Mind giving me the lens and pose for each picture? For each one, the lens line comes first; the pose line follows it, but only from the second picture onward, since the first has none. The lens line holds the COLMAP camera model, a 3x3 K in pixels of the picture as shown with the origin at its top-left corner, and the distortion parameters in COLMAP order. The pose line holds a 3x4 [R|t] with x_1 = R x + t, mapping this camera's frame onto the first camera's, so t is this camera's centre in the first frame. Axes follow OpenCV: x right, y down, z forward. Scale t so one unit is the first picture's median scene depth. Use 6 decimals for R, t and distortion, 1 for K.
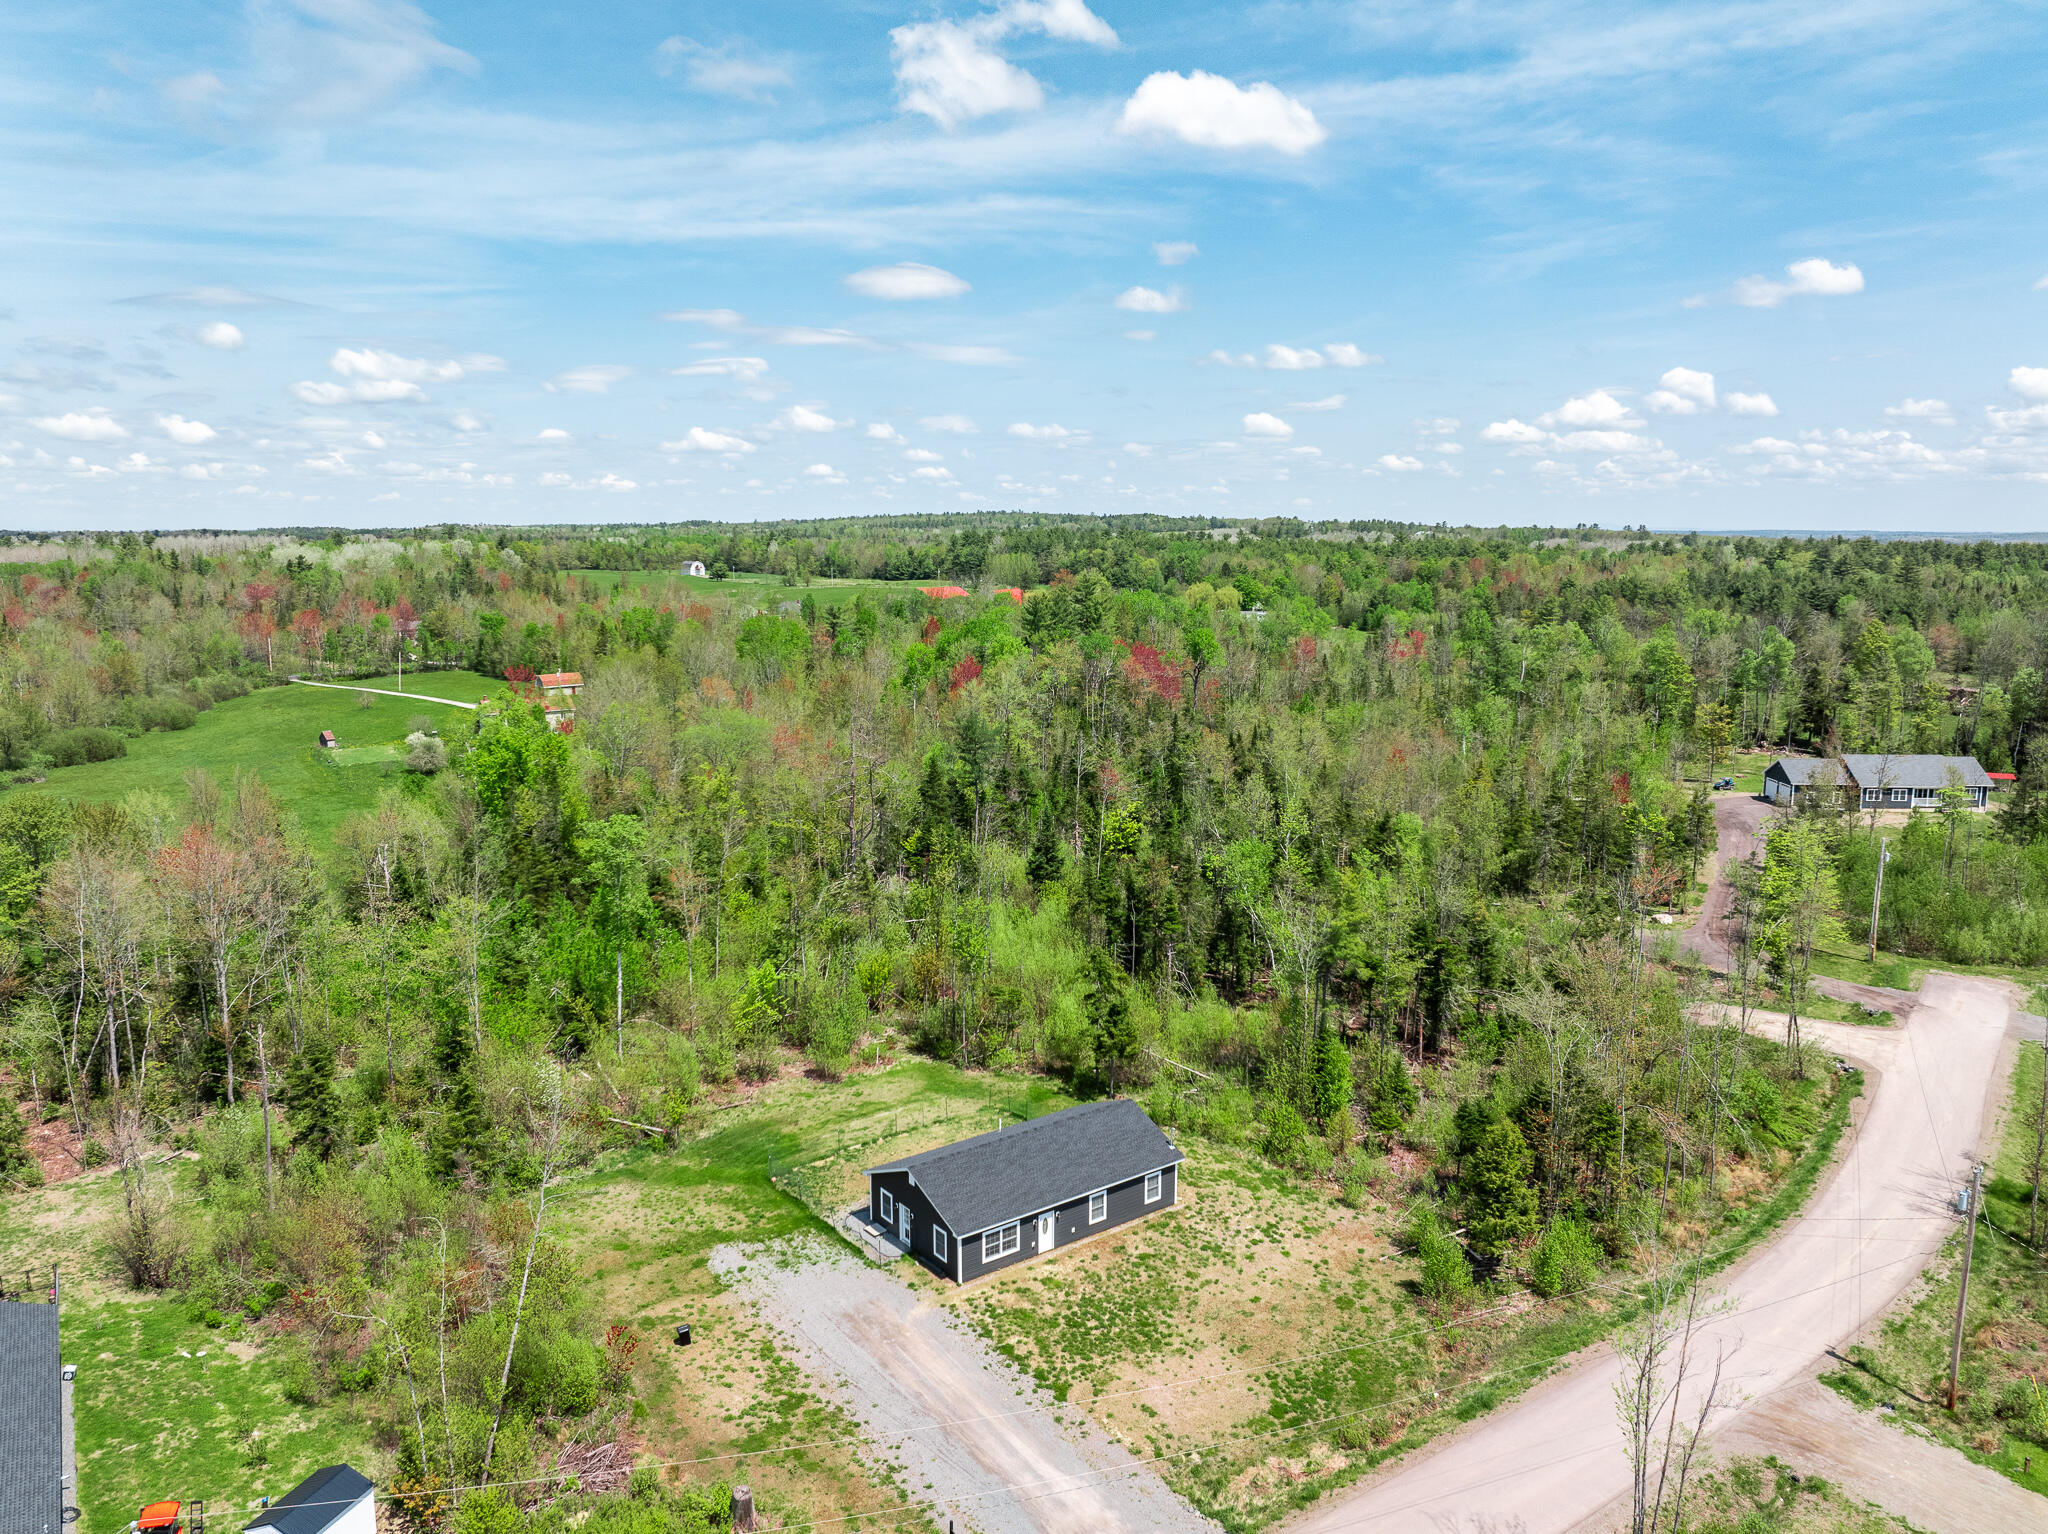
lens RADIAL K [[1468.0, 0, 1024.0], [0, 1468.0, 767.0], [0, 0, 1]] dist [-0.031601, -0.008325]
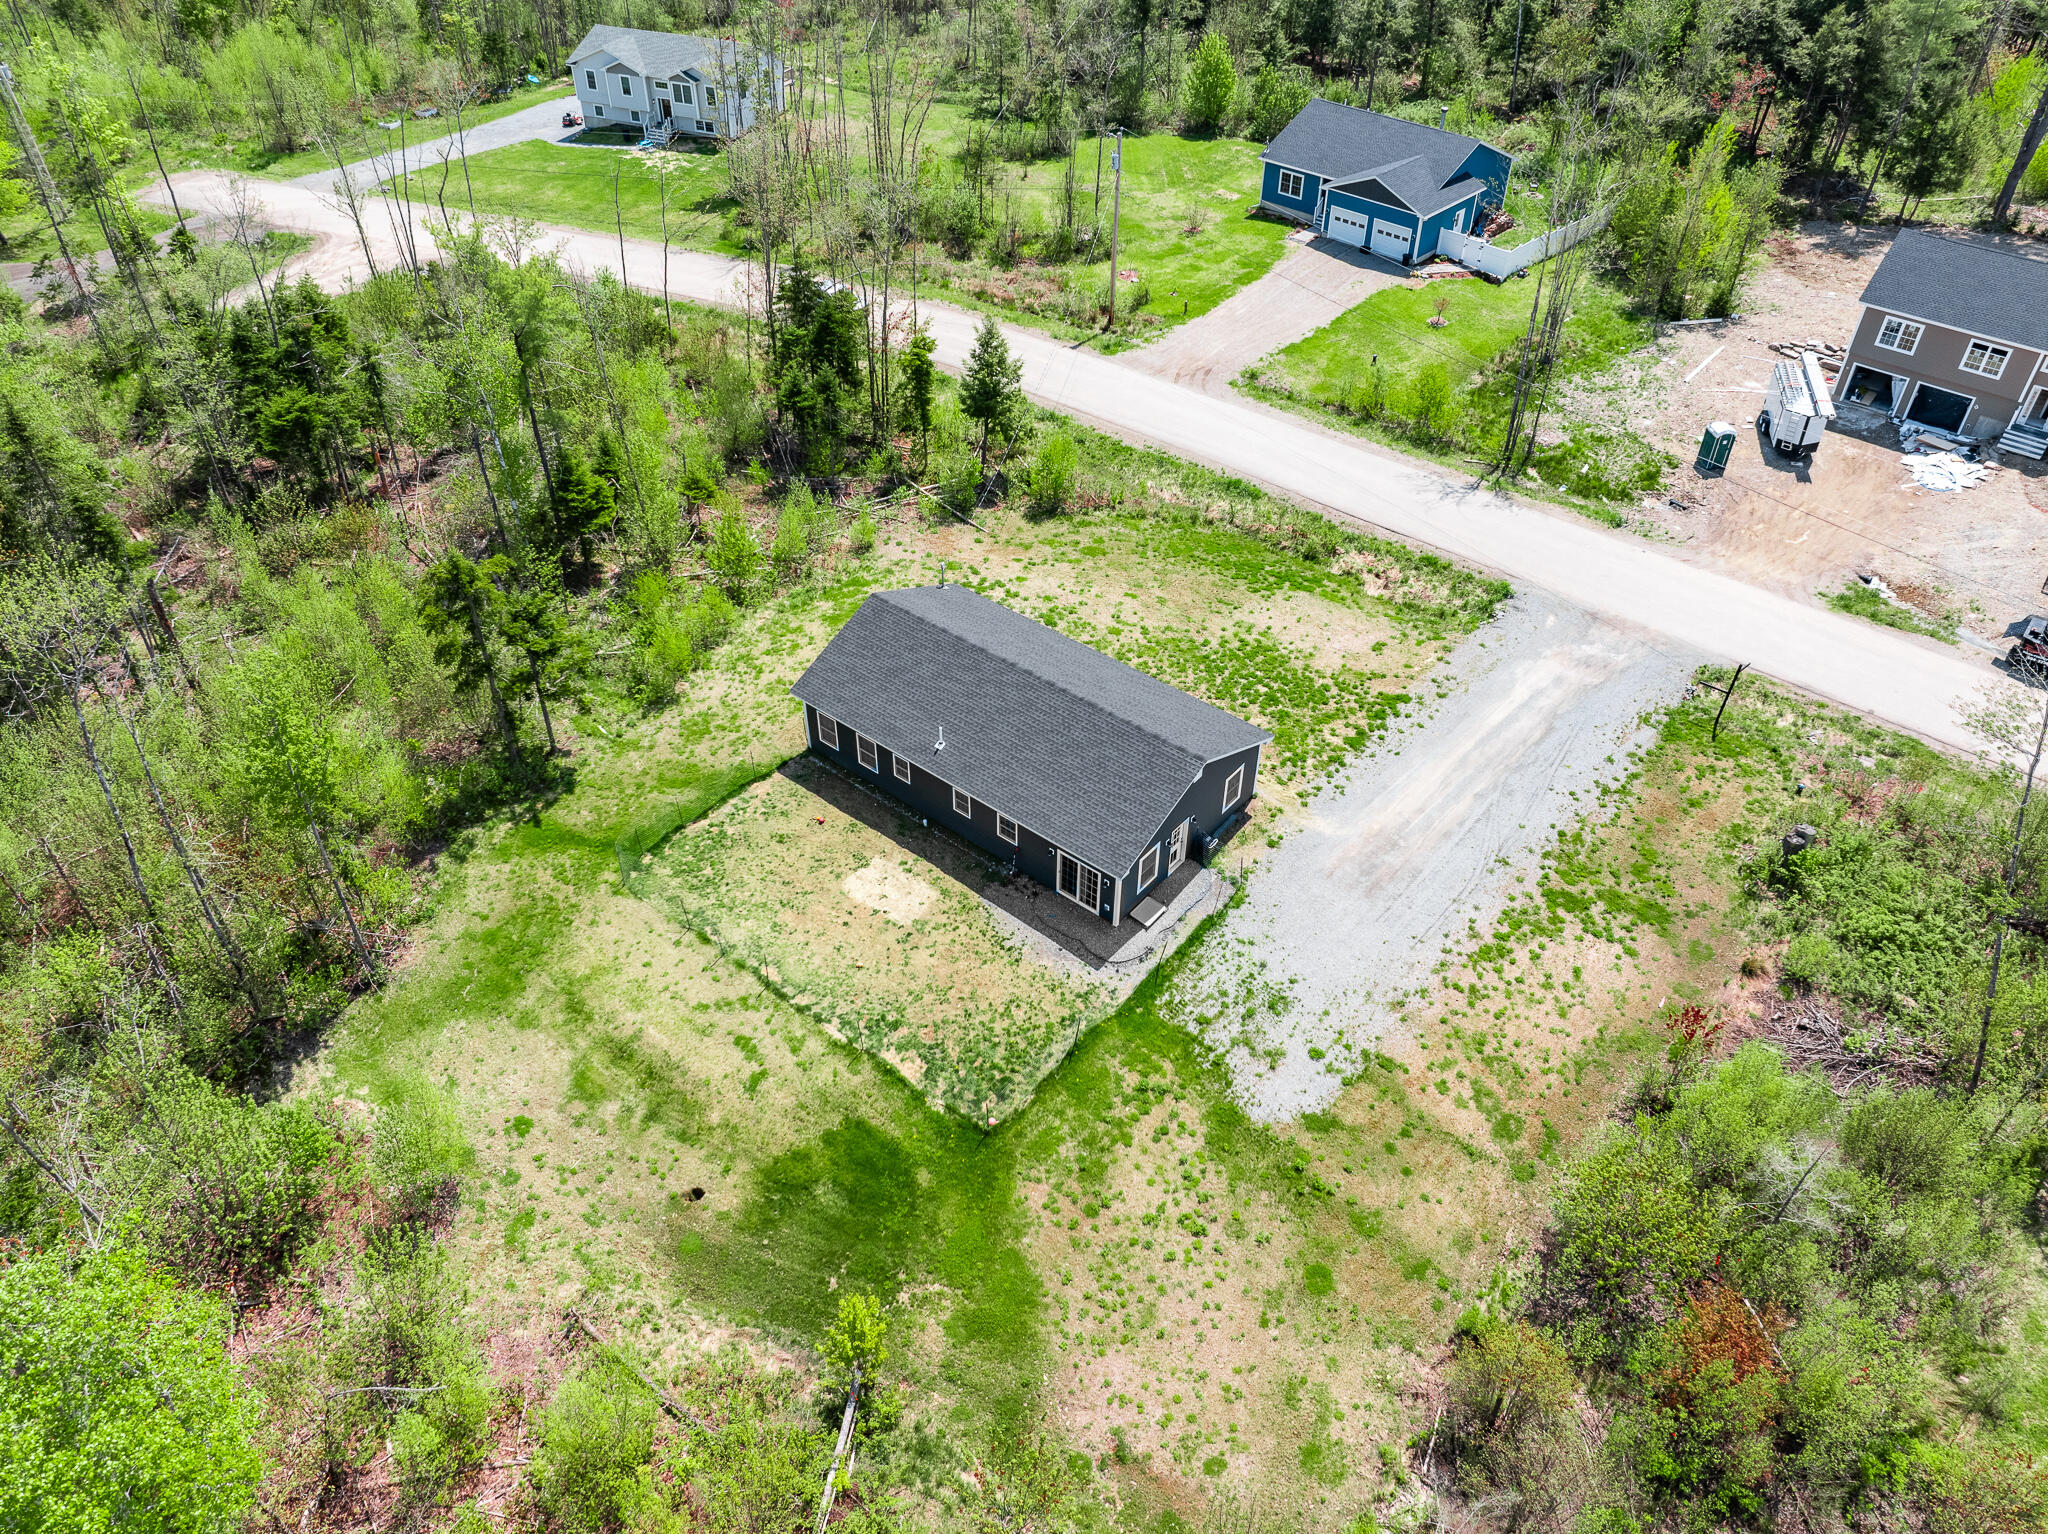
lens RADIAL K [[1430.3, 0, 1042.4], [0, 1430.3, 765.8], [0, 0, 1]] dist [-0.014366, -0.002551]
pose [[-0.246192, -0.639545, 0.728266, -0.533427], [0.152640, 0.716432, 0.680754, -0.165101], [-0.957126, 0.278759, -0.078759, 1.152182]]
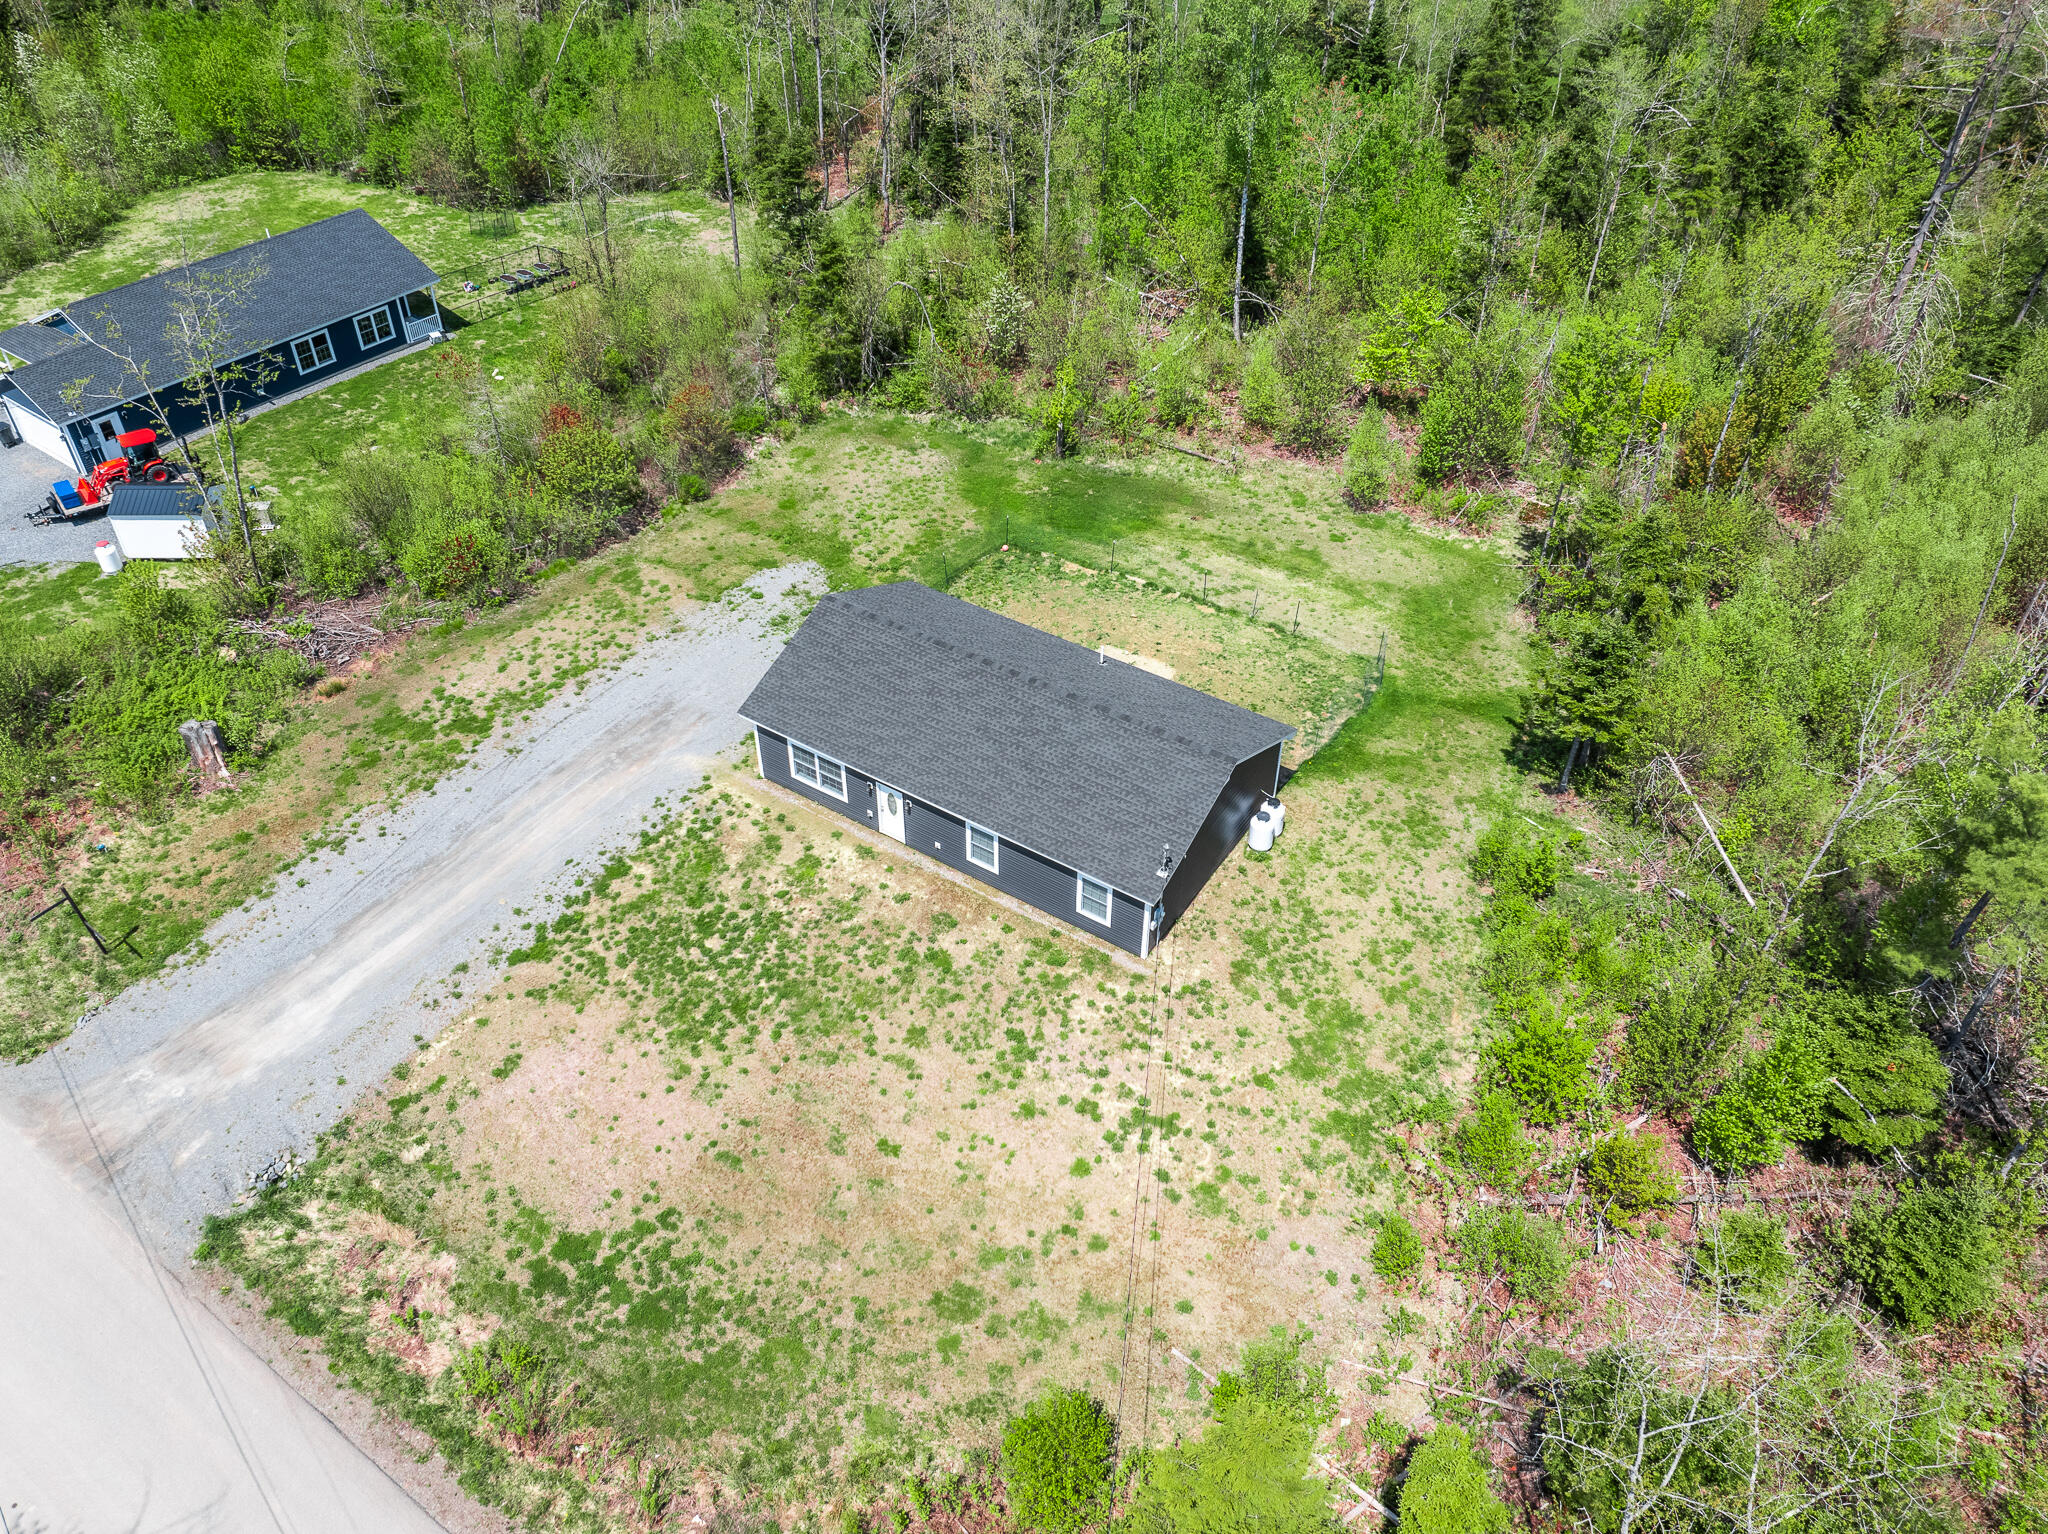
lens RADIAL K [[1468.0, 0, 1024.0], [0, 1468.0, 767.0], [0, 0, 1]] dist [-0.031601, -0.008325]
pose [[0.336373, 0.608396, -0.718824, 0.470583], [-0.162347, 0.789337, 0.592107, -0.062928], [0.927630, -0.082470, 0.364283, 0.866219]]
